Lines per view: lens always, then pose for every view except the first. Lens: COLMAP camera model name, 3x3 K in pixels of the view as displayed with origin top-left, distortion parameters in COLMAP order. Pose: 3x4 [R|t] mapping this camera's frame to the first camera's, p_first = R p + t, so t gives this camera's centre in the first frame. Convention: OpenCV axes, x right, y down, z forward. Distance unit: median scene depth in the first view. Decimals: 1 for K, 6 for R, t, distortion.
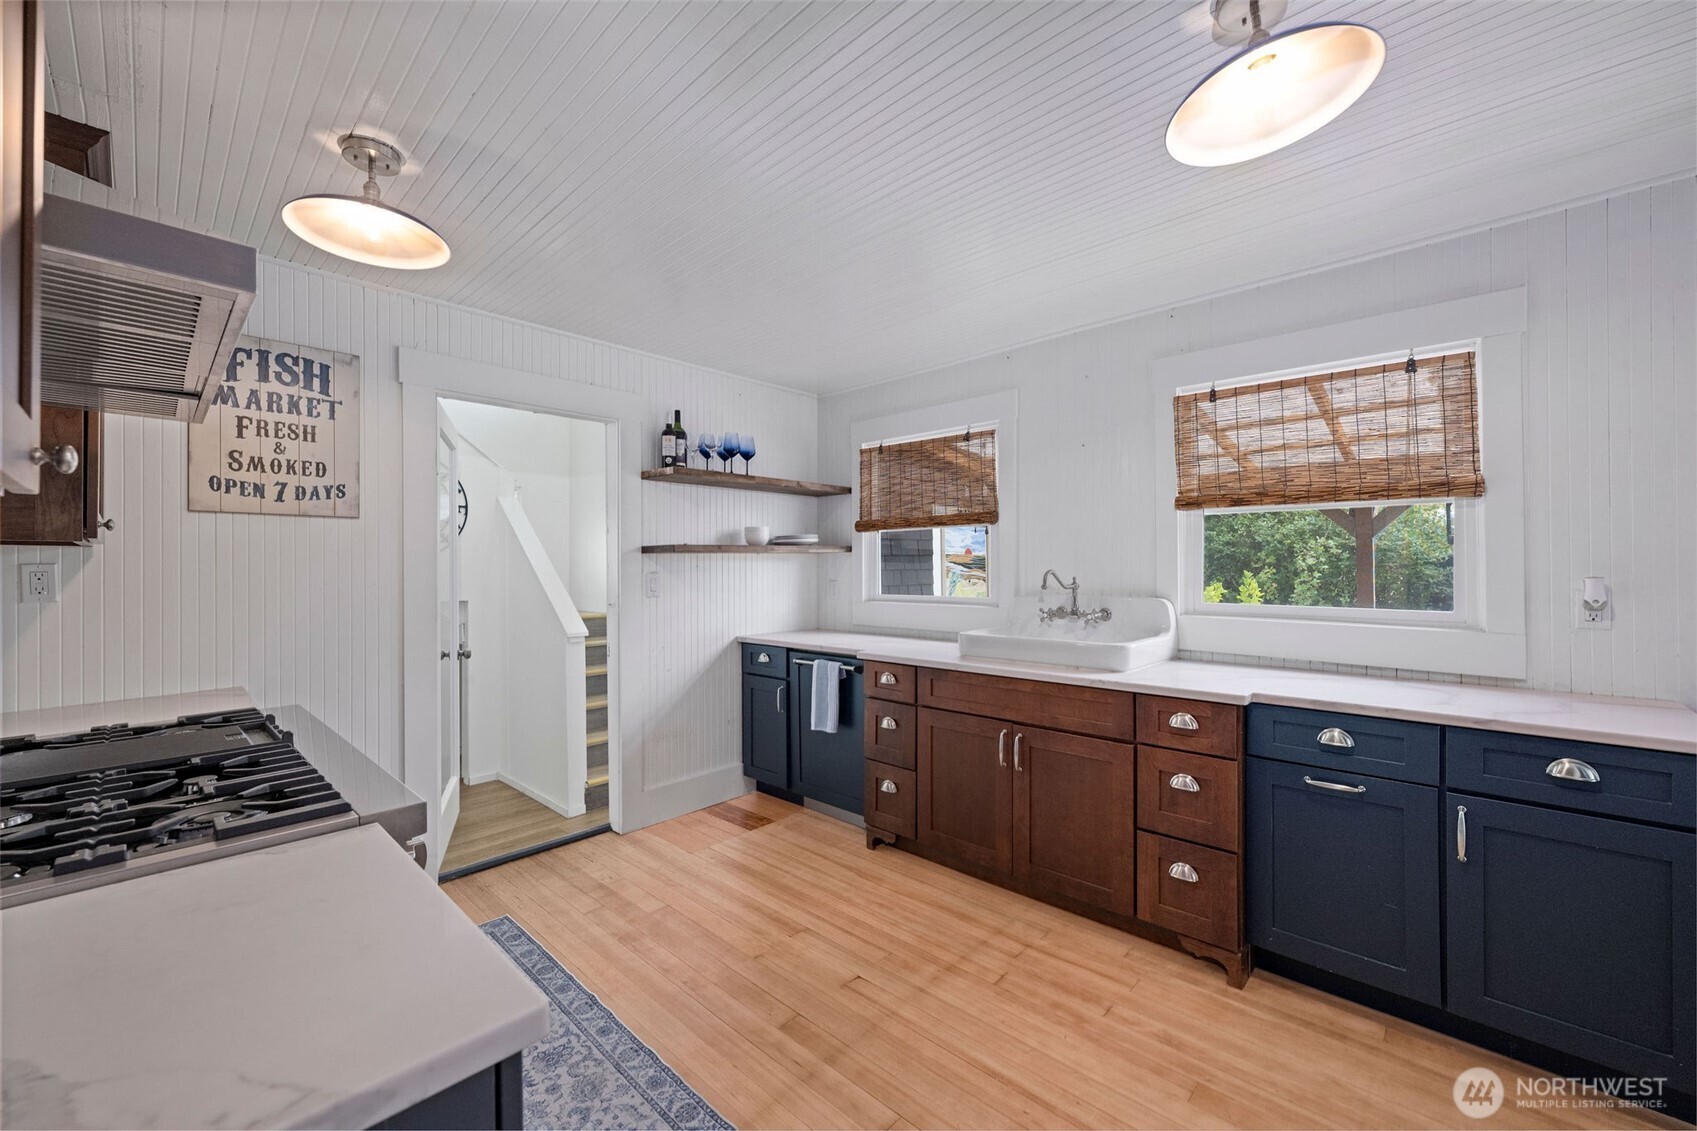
lens RADIAL K [[670.3, 0, 848.5], [0, 670.3, 567.6], [0, 0, 1]] dist [-0.000849, -0.000535]
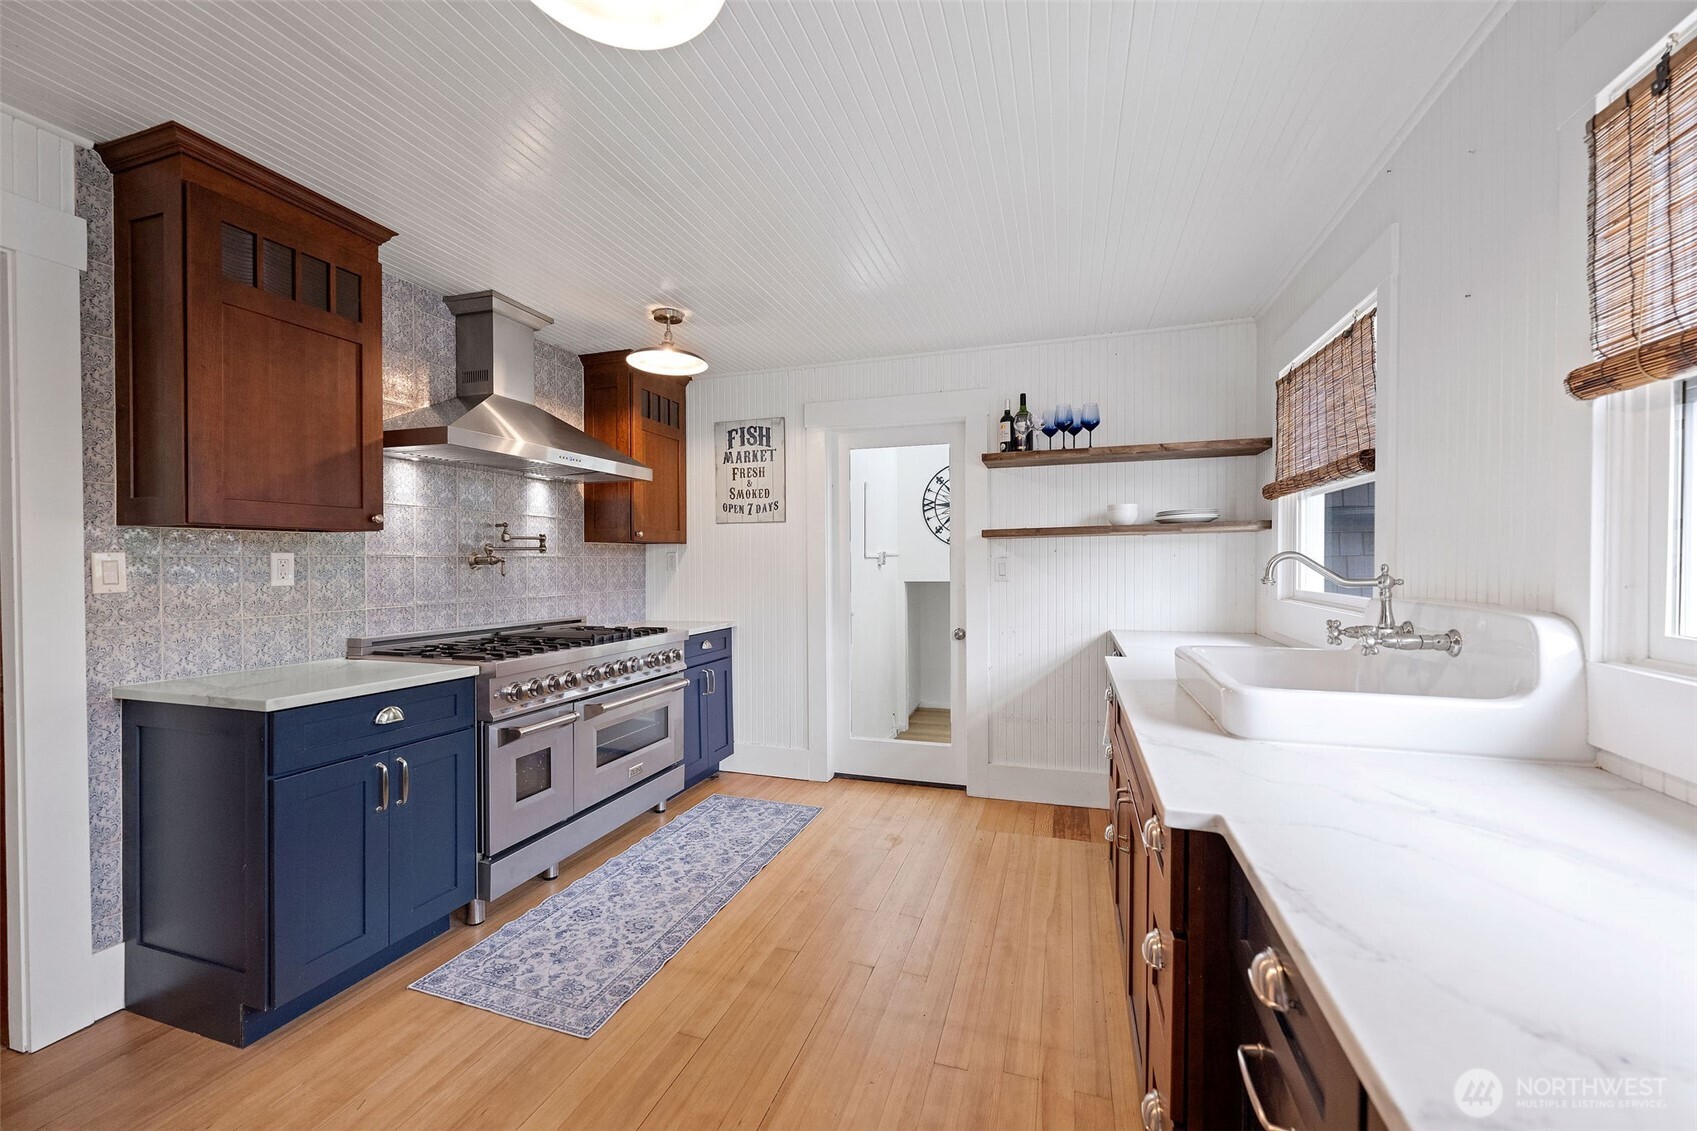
lens RADIAL K [[670.3, 0, 842.9], [0, 670.3, 566.7], [0, 0, 1]] dist [-0.000849, -0.000535]
pose [[0.421633, 0.012959, -0.906674, 0.783006], [0.004902, 0.999851, 0.016570, 0.005771], [0.906753, -0.011431, 0.421506, 0.493065]]
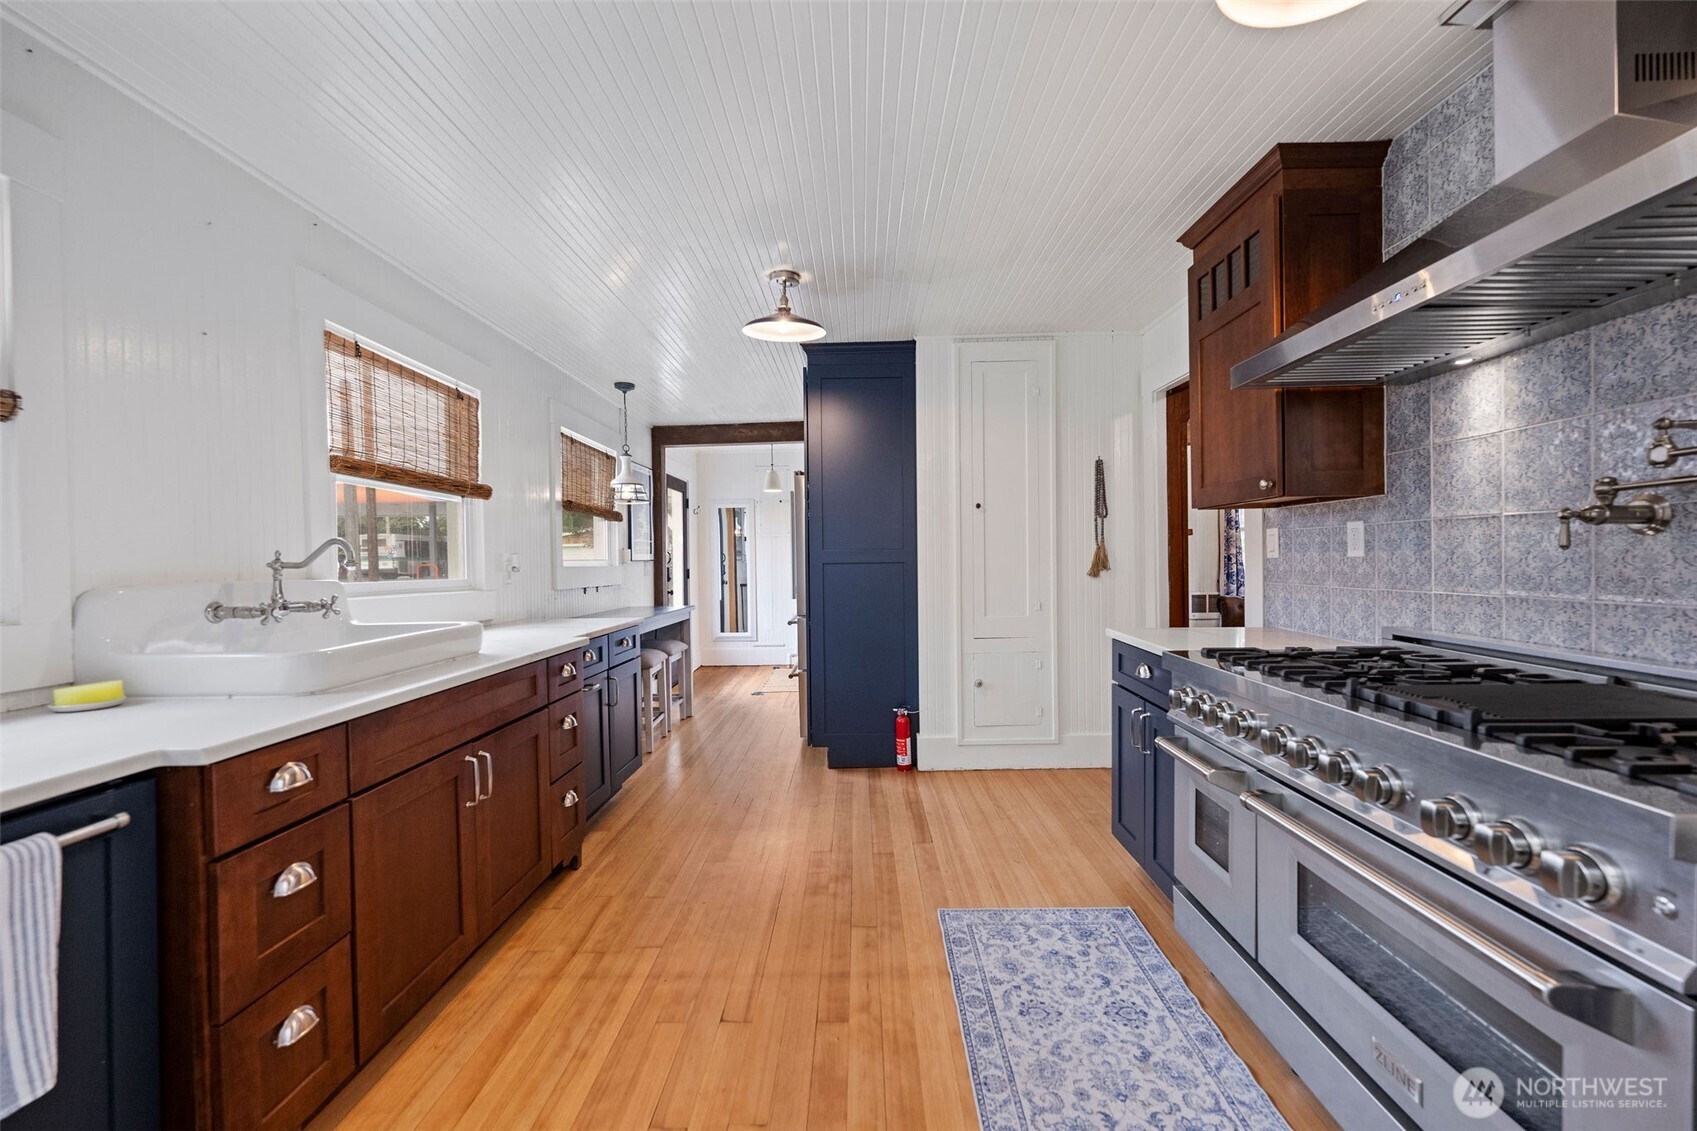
lens RADIAL K [[670.3, 0, 851.5], [0, 670.3, 565.9], [0, 0, 1]] dist [-0.000849, -0.000535]
pose [[-0.678139, 0.006385, 0.734906, -0.626469], [0.015404, 0.999866, 0.005527, 0.042101], [-0.734772, 0.015069, -0.678147, 1.276272]]
